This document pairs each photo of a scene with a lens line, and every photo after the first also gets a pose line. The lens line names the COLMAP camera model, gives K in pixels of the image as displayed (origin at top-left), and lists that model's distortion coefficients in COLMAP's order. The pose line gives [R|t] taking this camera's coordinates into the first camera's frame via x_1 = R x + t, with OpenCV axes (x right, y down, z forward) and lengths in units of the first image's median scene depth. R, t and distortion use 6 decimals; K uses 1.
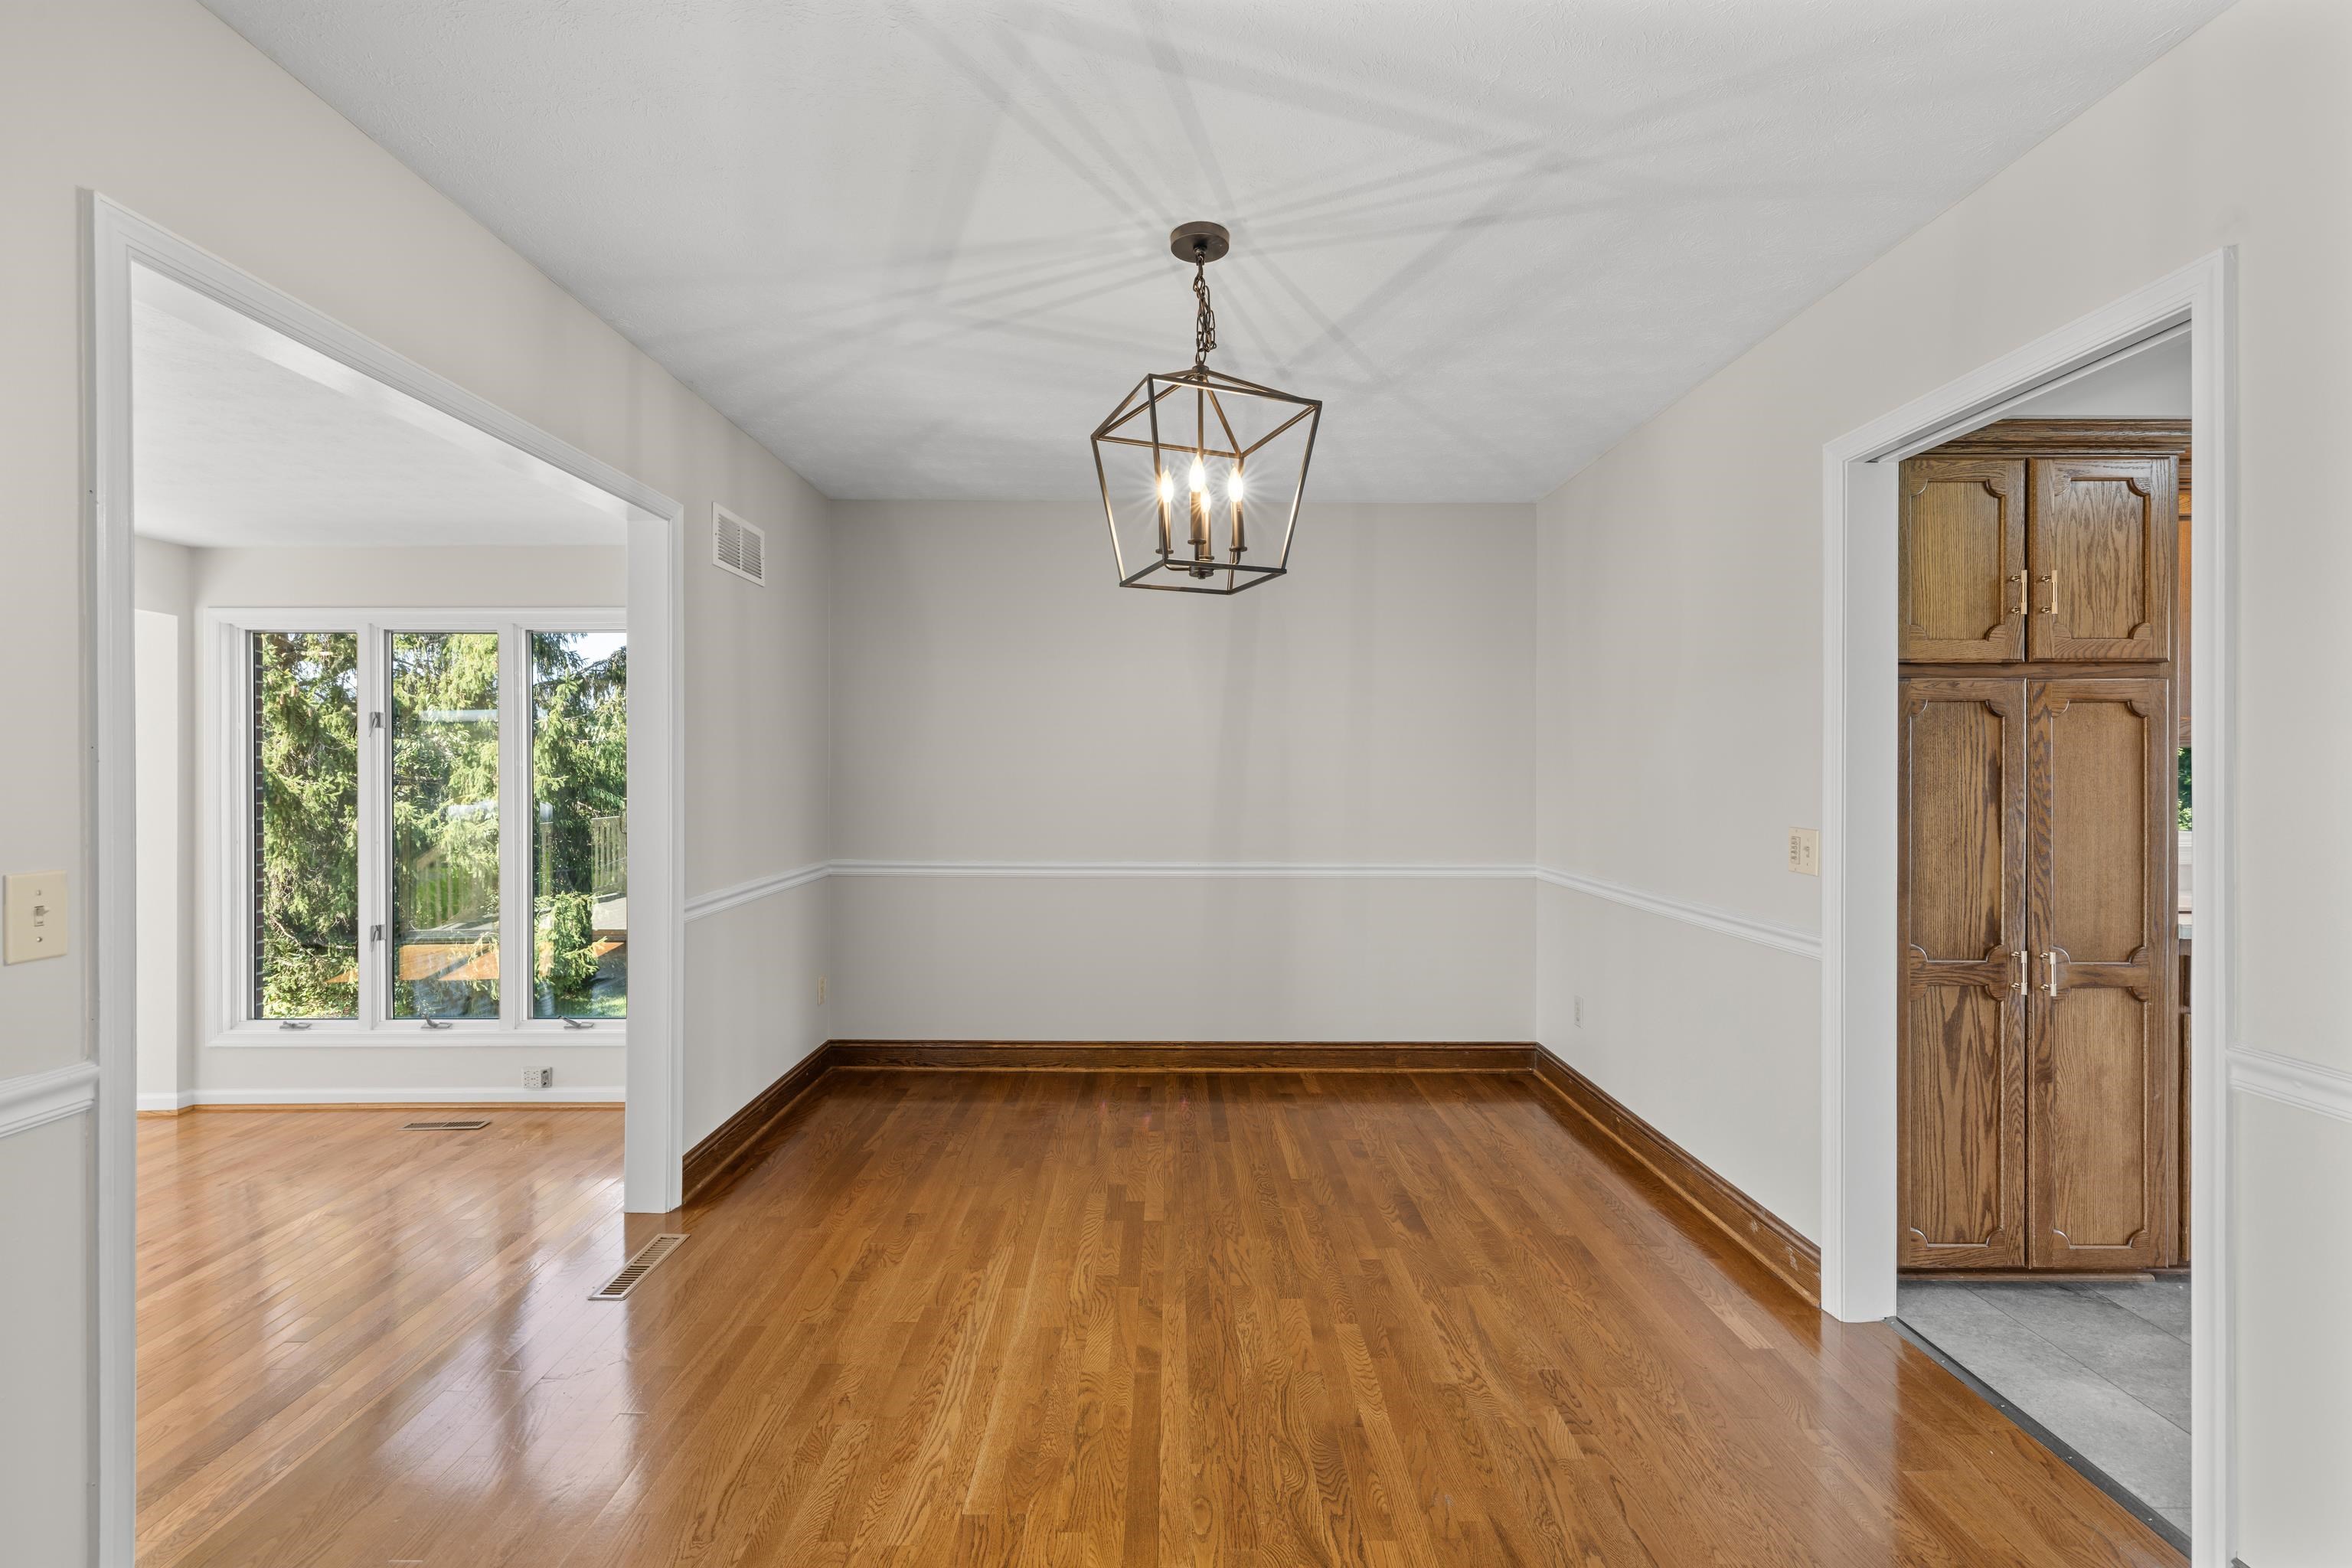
lens RADIAL K [[993.4, 0, 1165.8], [0, 993.4, 770.2], [0, 0, 1]] dist [0.000501, 0.000838]
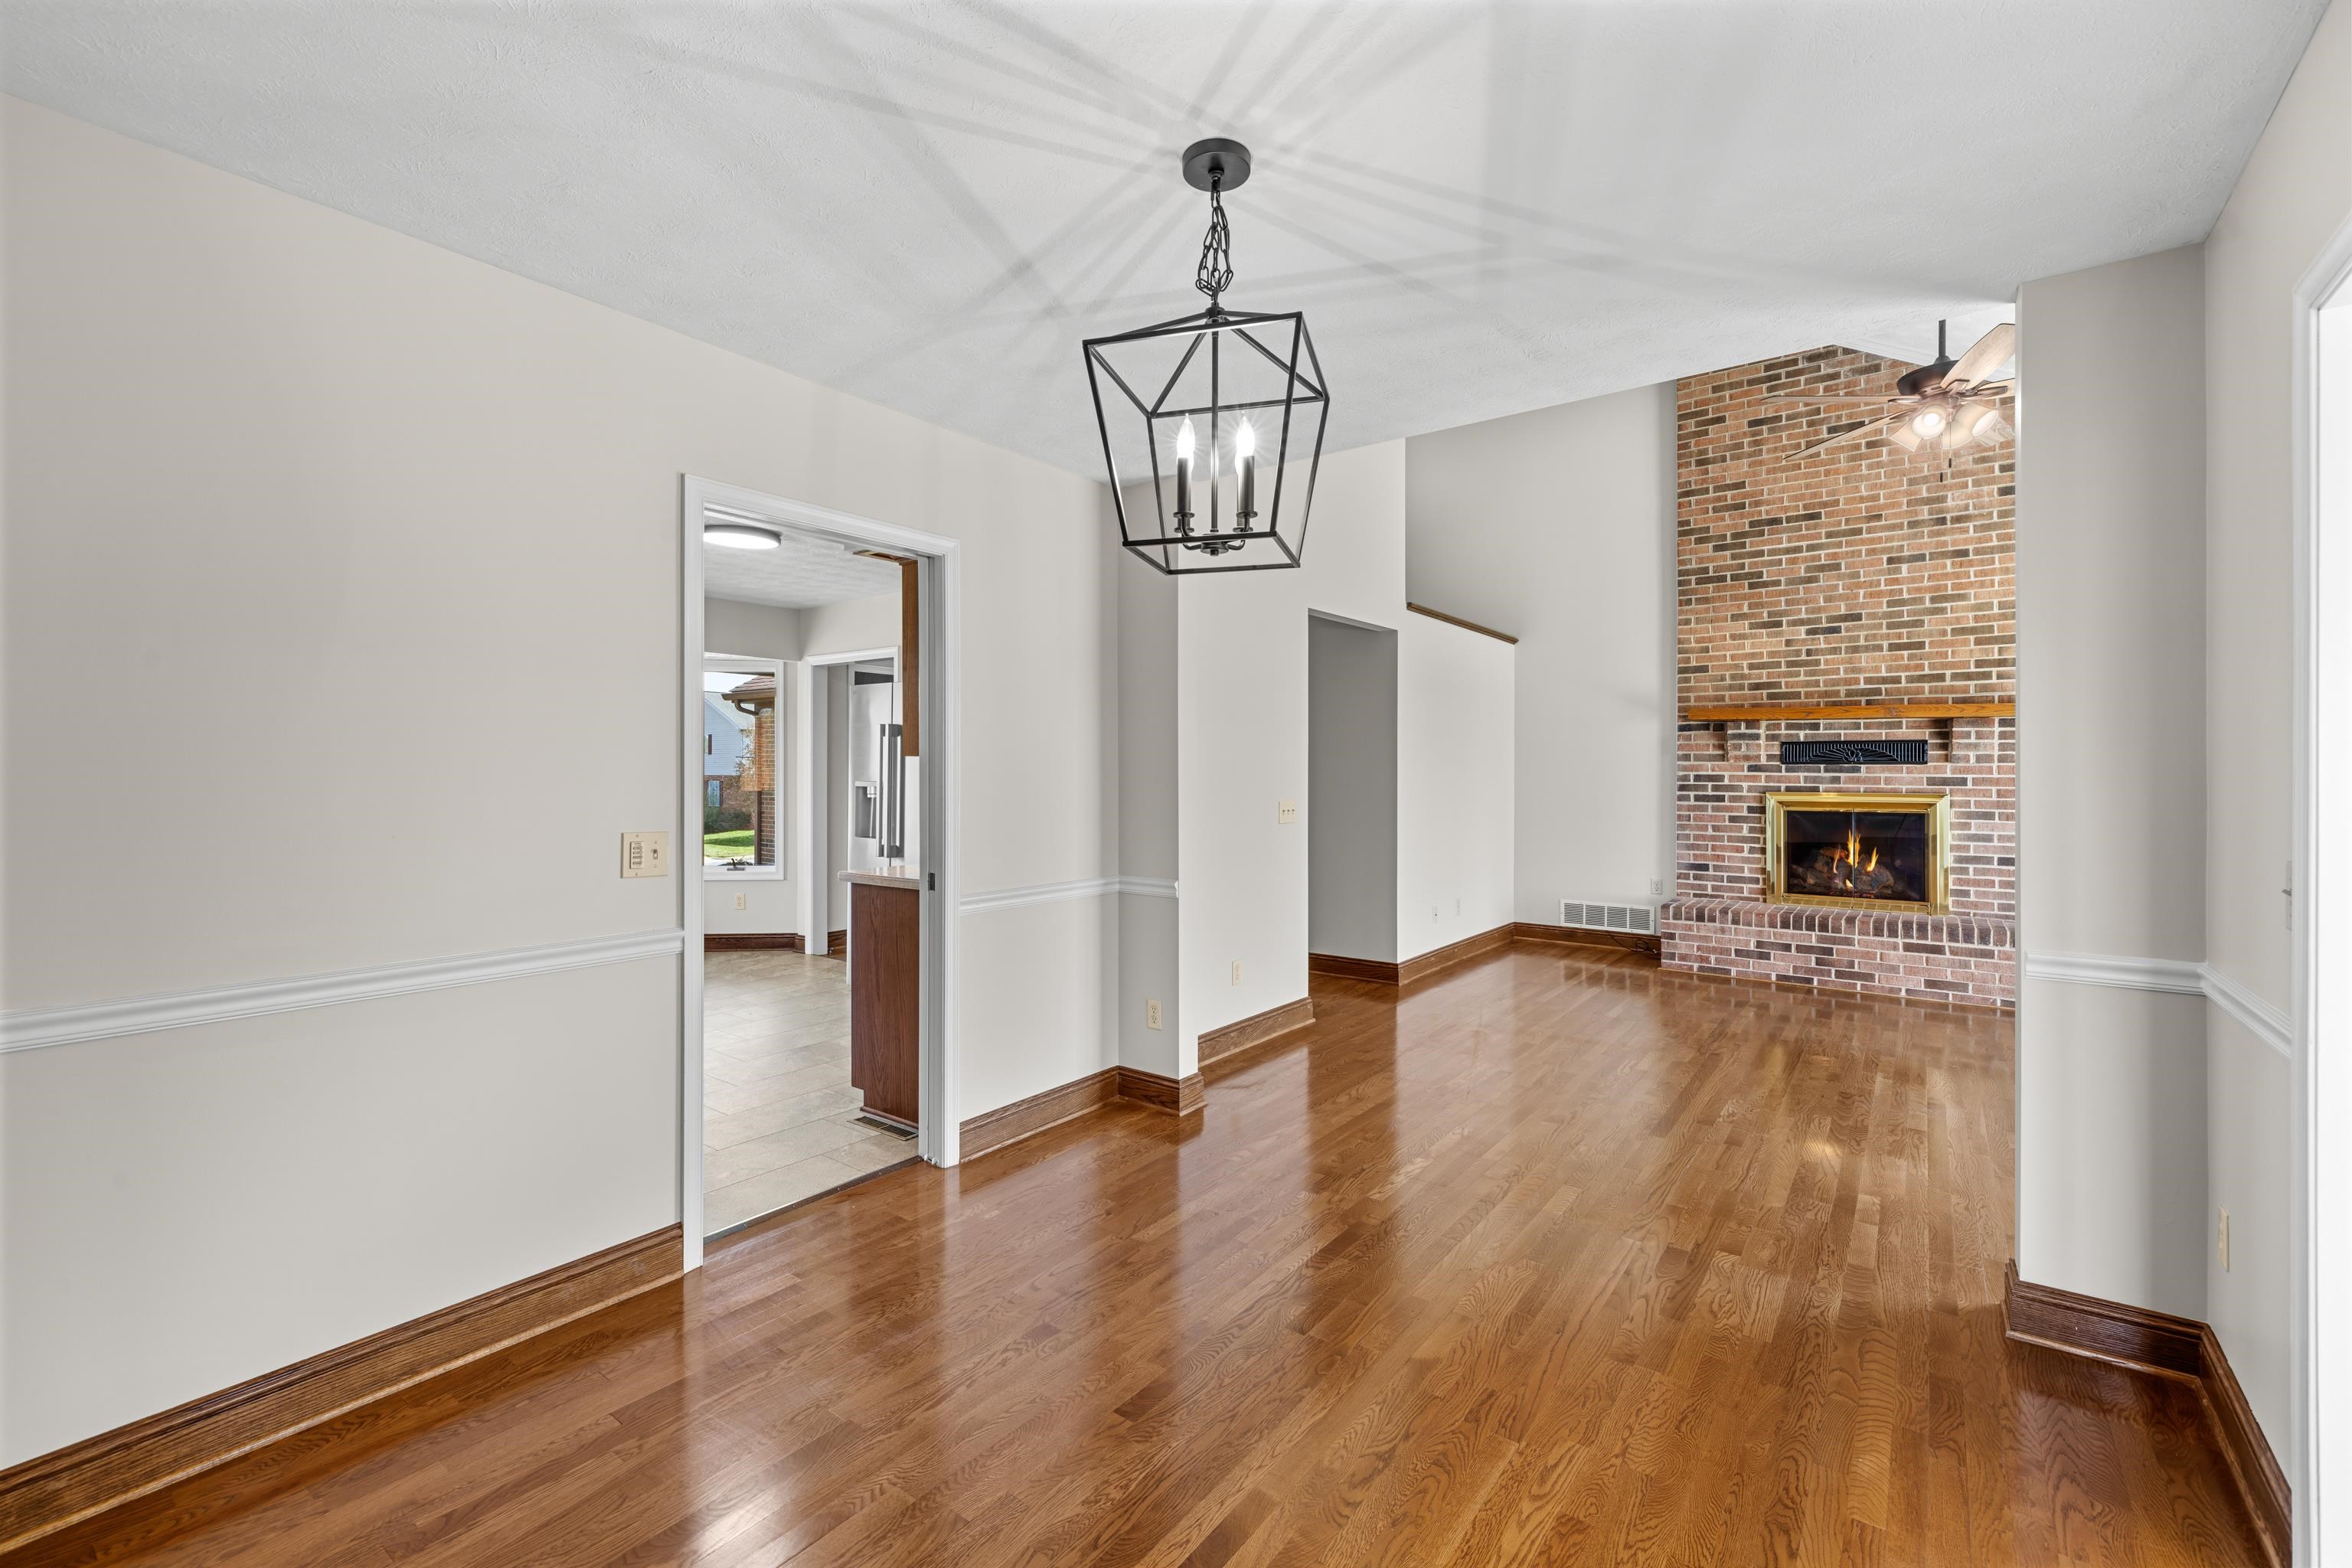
lens RADIAL K [[993.4, 0, 1174.4], [0, 993.4, 771.5], [0, 0, 1]] dist [0.000501, 0.000838]
pose [[-0.798182, -0.001930, 0.602413, -0.405798], [-0.001224, 0.999998, 0.001583, -0.004593], [-0.602415, 0.000526, -0.798183, 1.520340]]
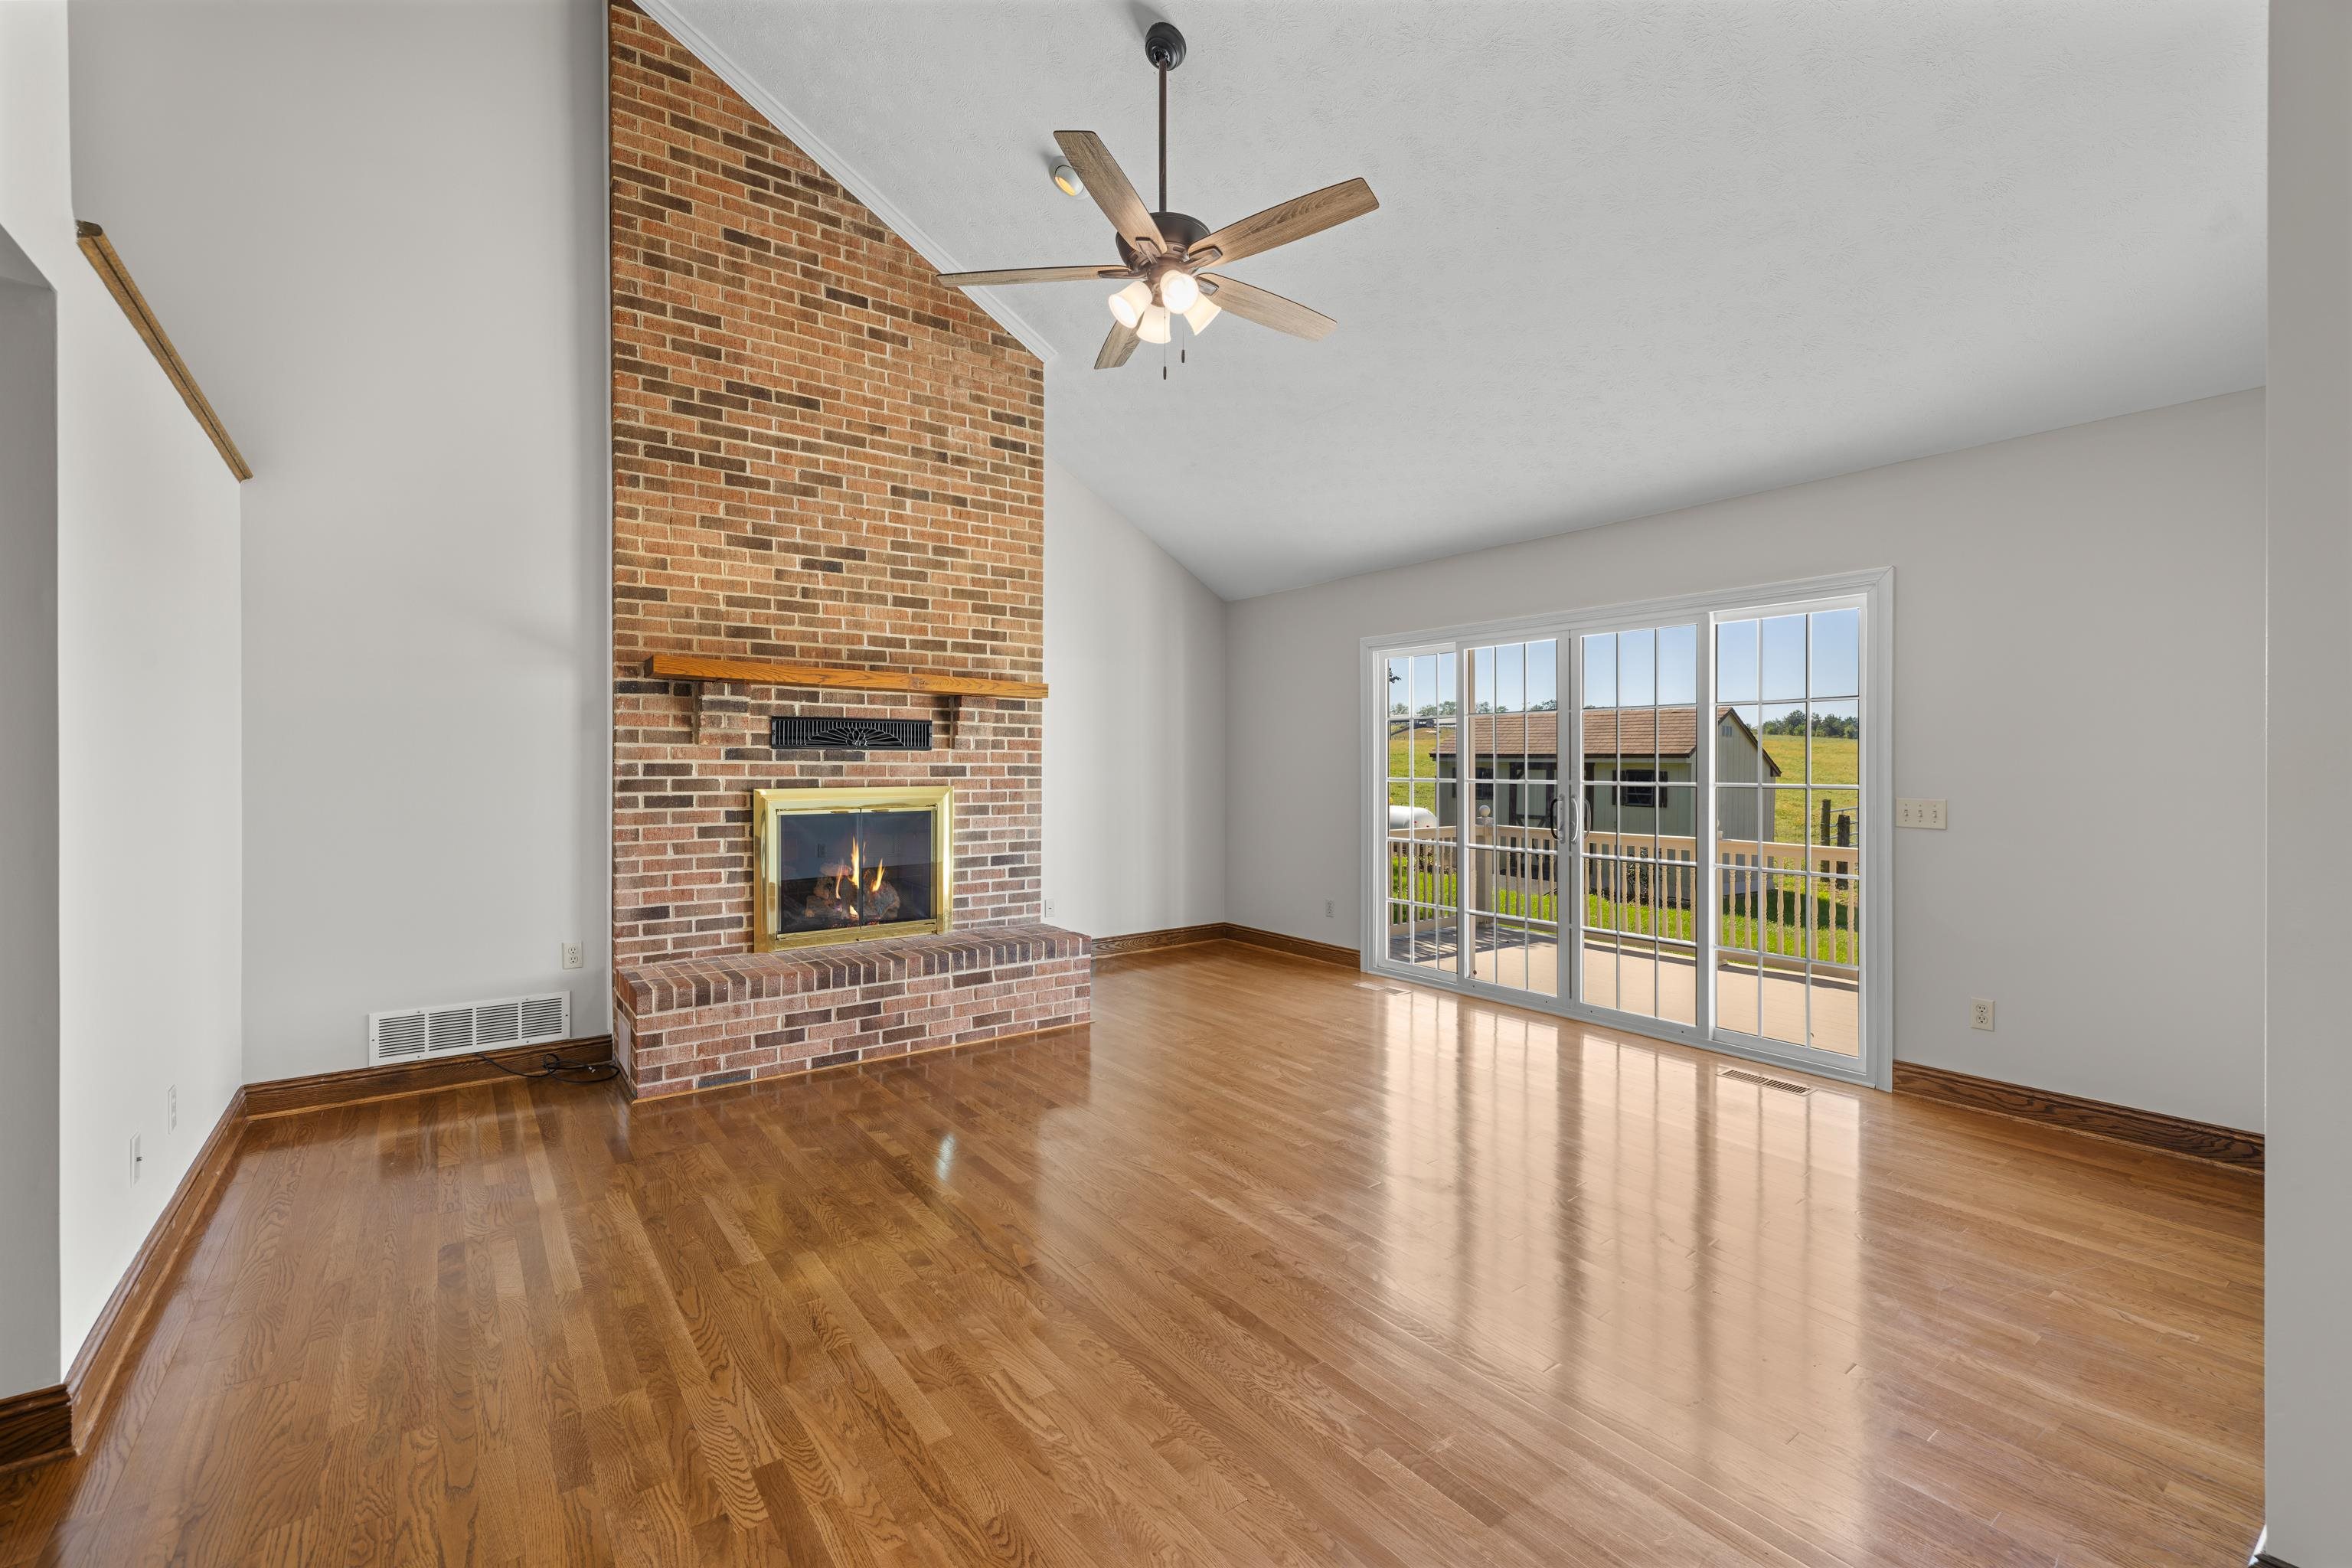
lens RADIAL K [[993.4, 0, 1168.7], [0, 993.4, 768.5], [0, 0, 1]] dist [0.000501, 0.000838]
pose [[-0.805339, 0.003118, -0.592806, 0.429299], [-0.000142, 0.999985, 0.005453, 0.005226], [0.592815, 0.004475, -0.805327, 0.289373]]
